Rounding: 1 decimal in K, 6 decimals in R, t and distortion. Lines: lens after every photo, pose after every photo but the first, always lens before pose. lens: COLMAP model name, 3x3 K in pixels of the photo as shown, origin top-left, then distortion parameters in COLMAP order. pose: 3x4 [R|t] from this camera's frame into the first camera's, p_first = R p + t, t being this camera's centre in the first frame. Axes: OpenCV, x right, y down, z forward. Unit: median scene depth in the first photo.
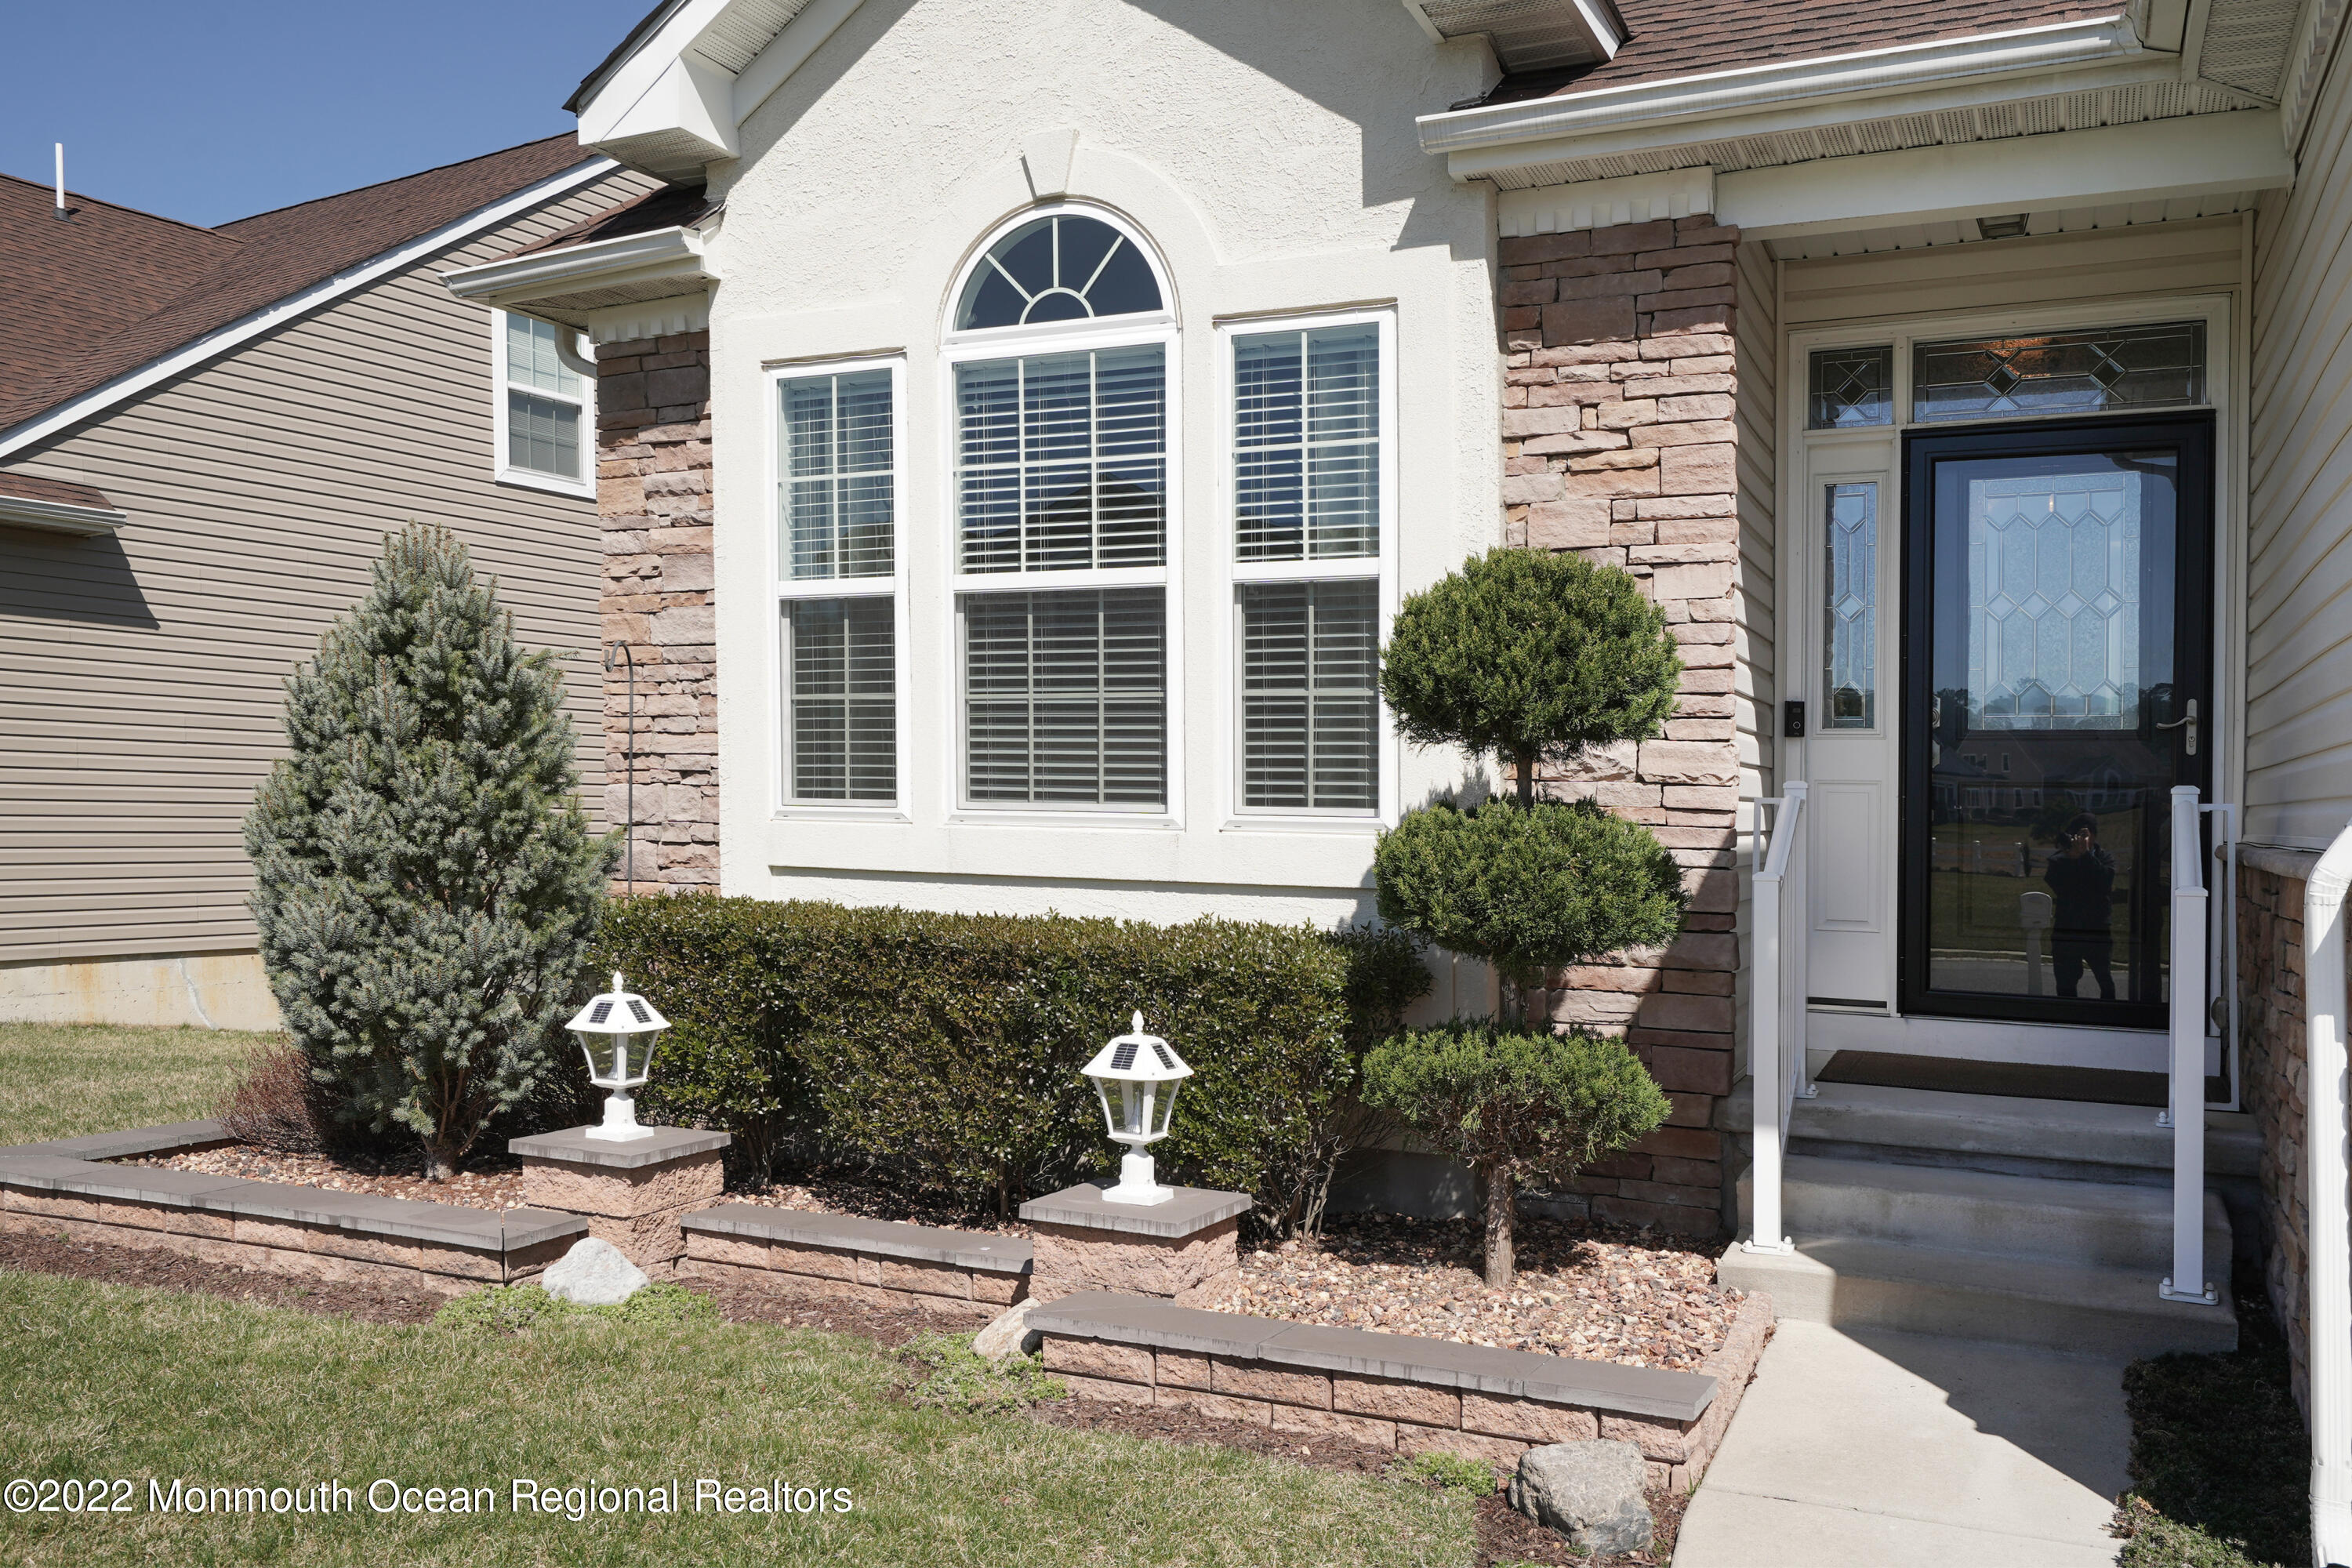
lens RADIAL K [[2073.0, 0, 1036.8], [0, 2073.0, 791.4], [0, 0, 1]] dist [-0.005184, -0.003396]
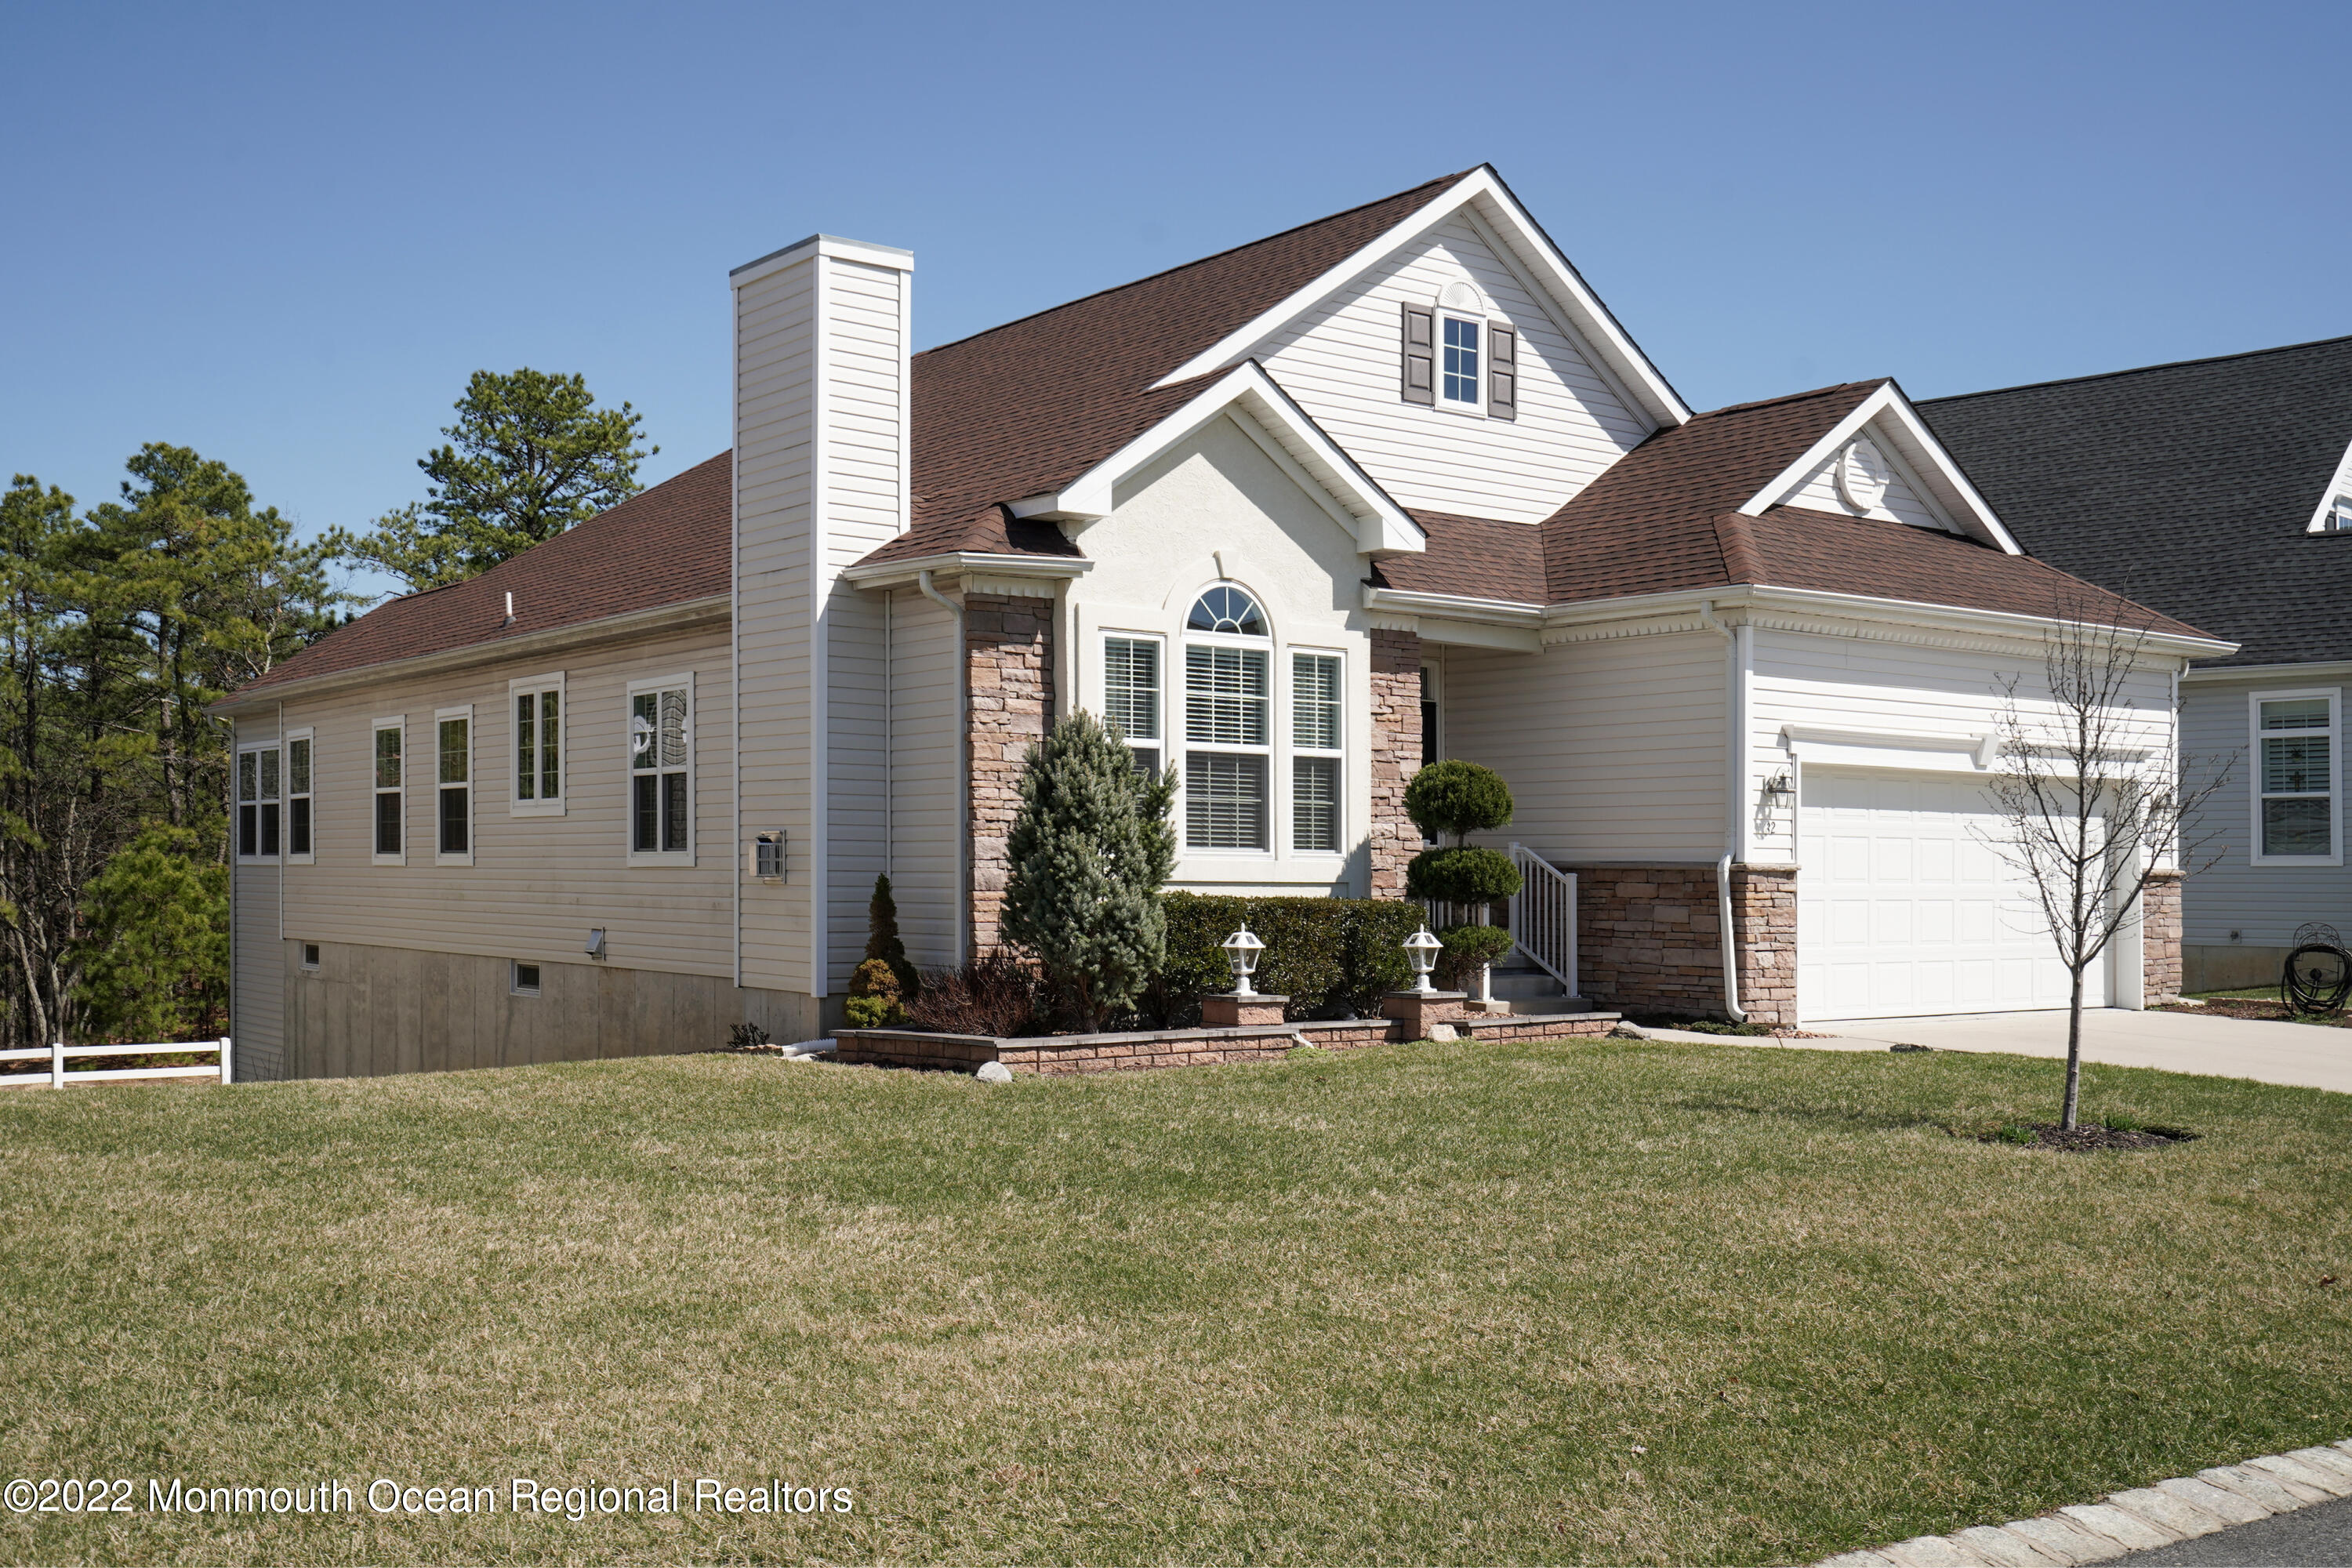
lens RADIAL K [[2306.7, 0, 1176.0], [0, 2306.7, 784.0], [0, 0, 1]] dist [-0.000010, 0.000948]
pose [[0.435588, 0.022031, 0.899877, -2.332969], [-0.009263, 0.999757, -0.019993, -0.013496], [-0.900099, 0.000373, 0.435686, -0.035068]]
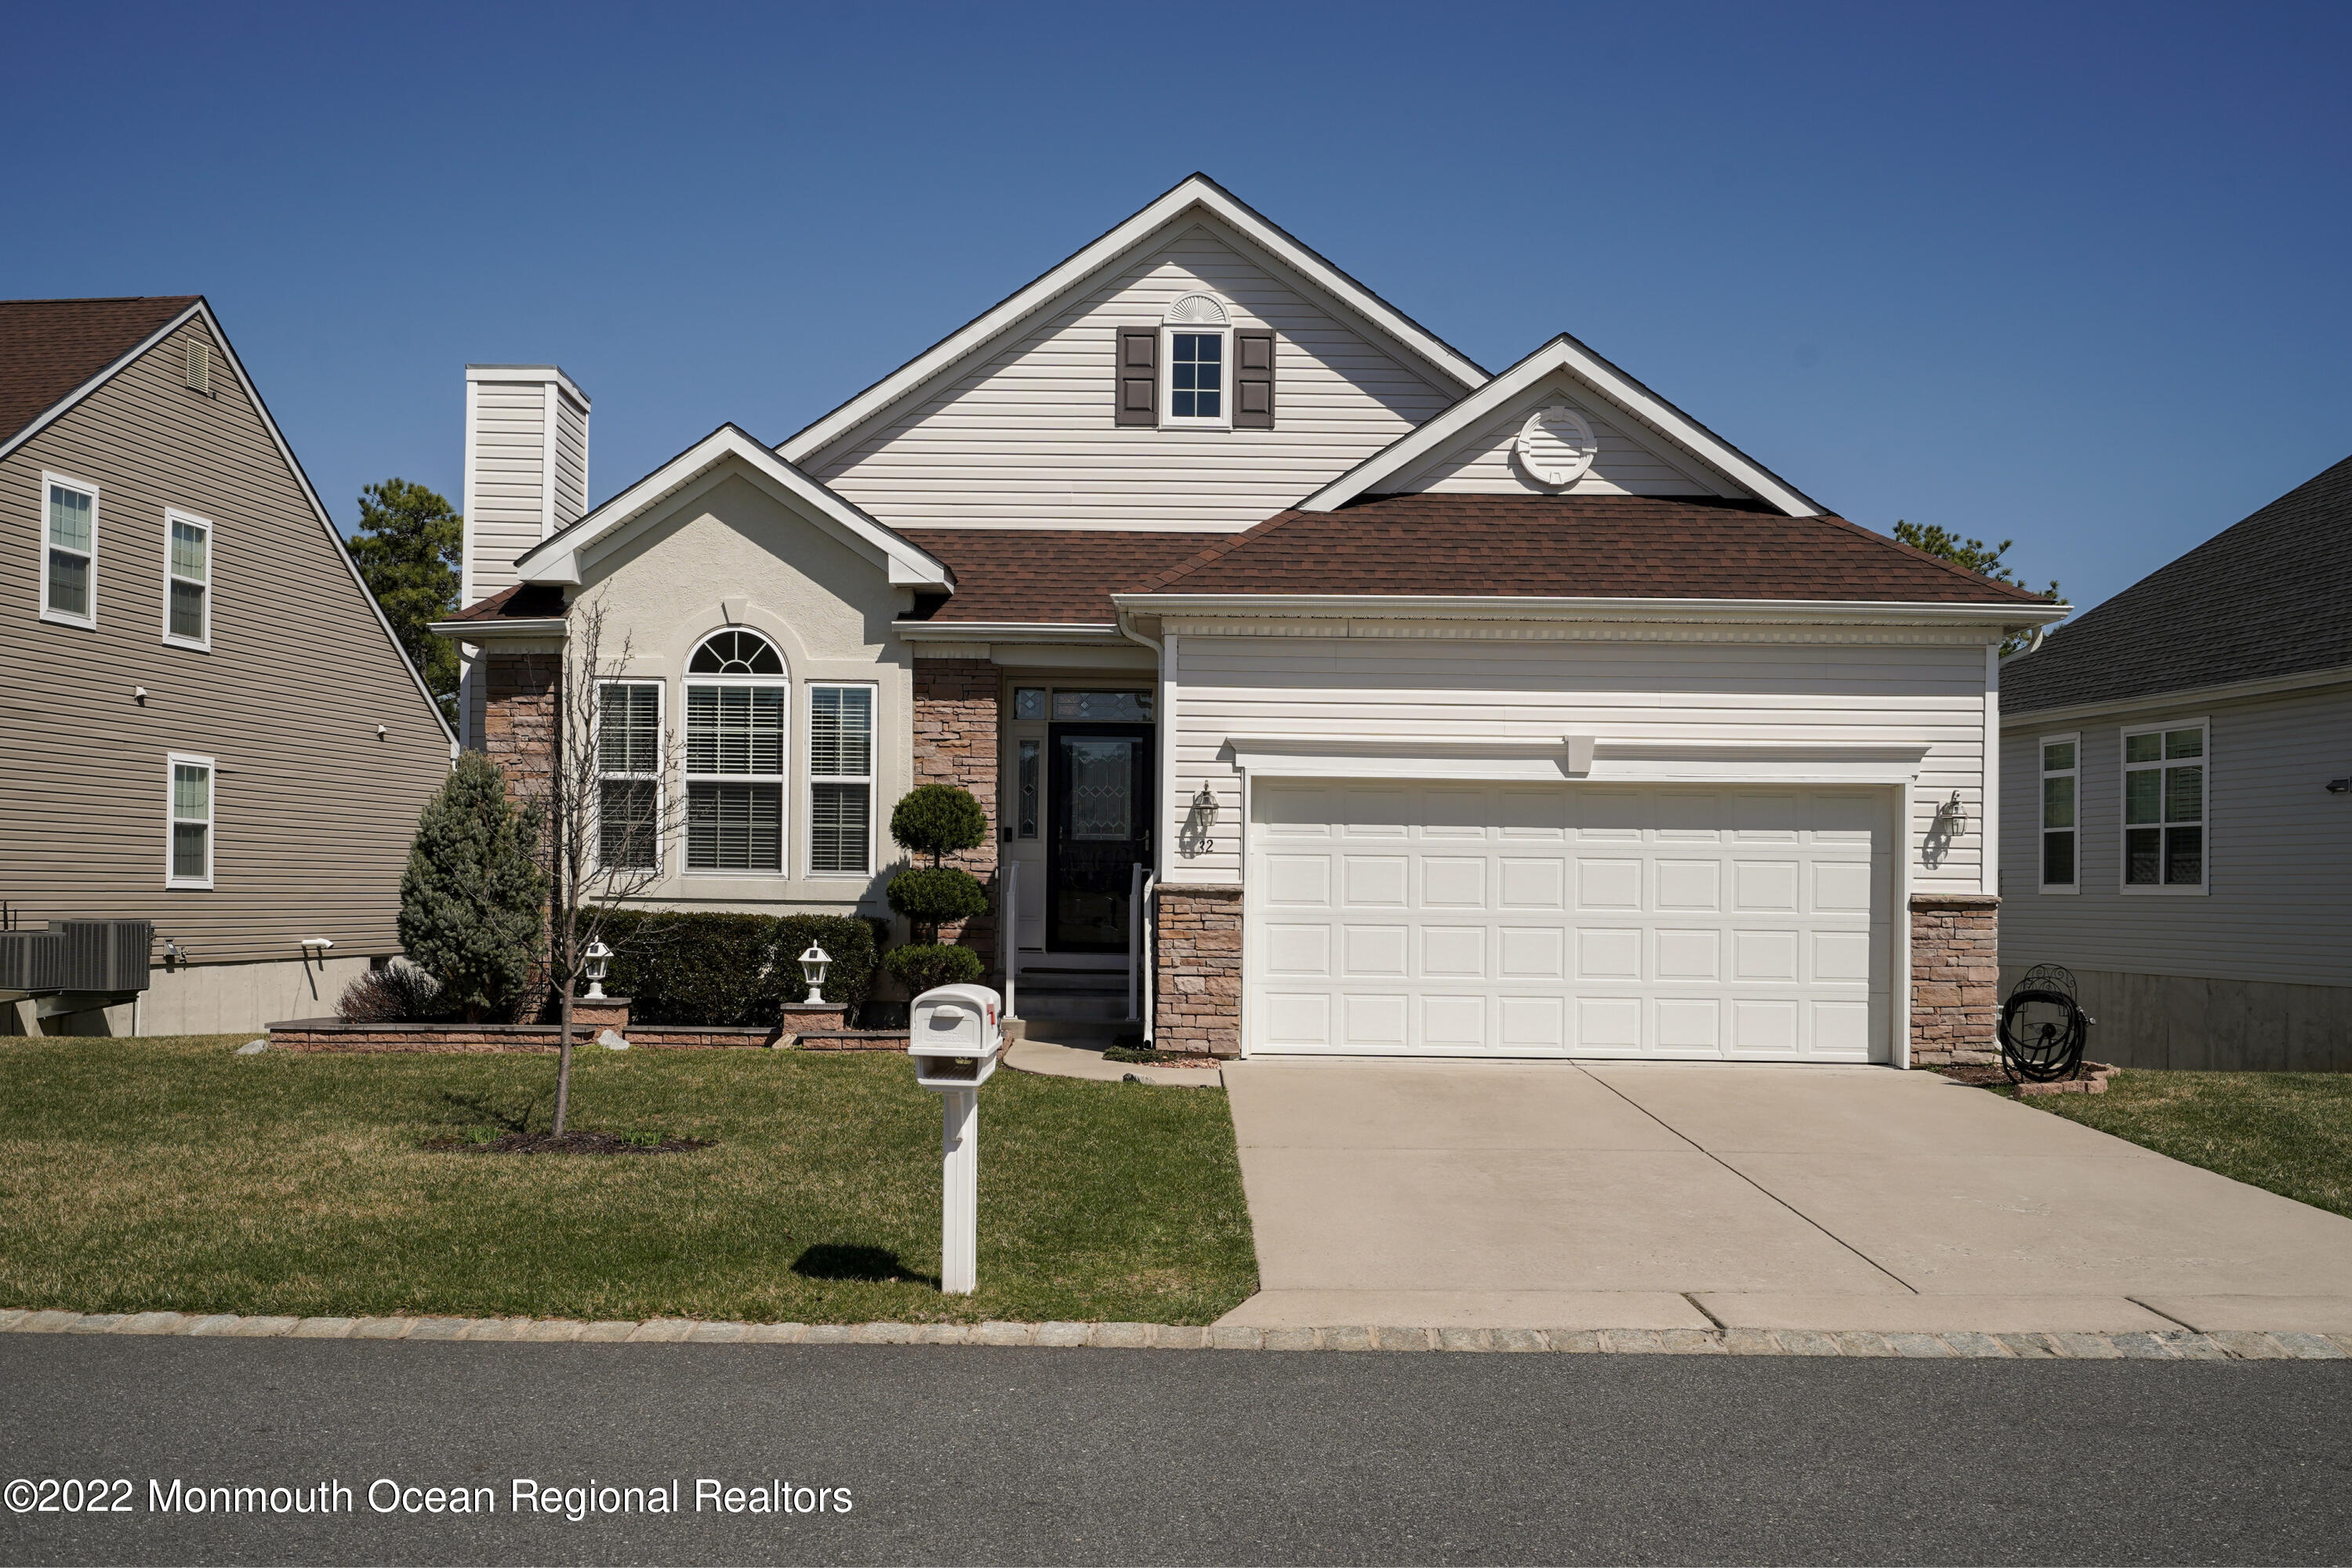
lens RADIAL K [[2397.0, 0, 1176.0], [0, 2397.0, 784.0], [0, 0, 1]] dist [0.004638, -0.004118]
pose [[0.892065, 0.015370, 0.451645, -0.837299], [-0.002881, 0.999595, -0.028327, -0.016093], [-0.451897, 0.023968, 0.891748, -1.839916]]
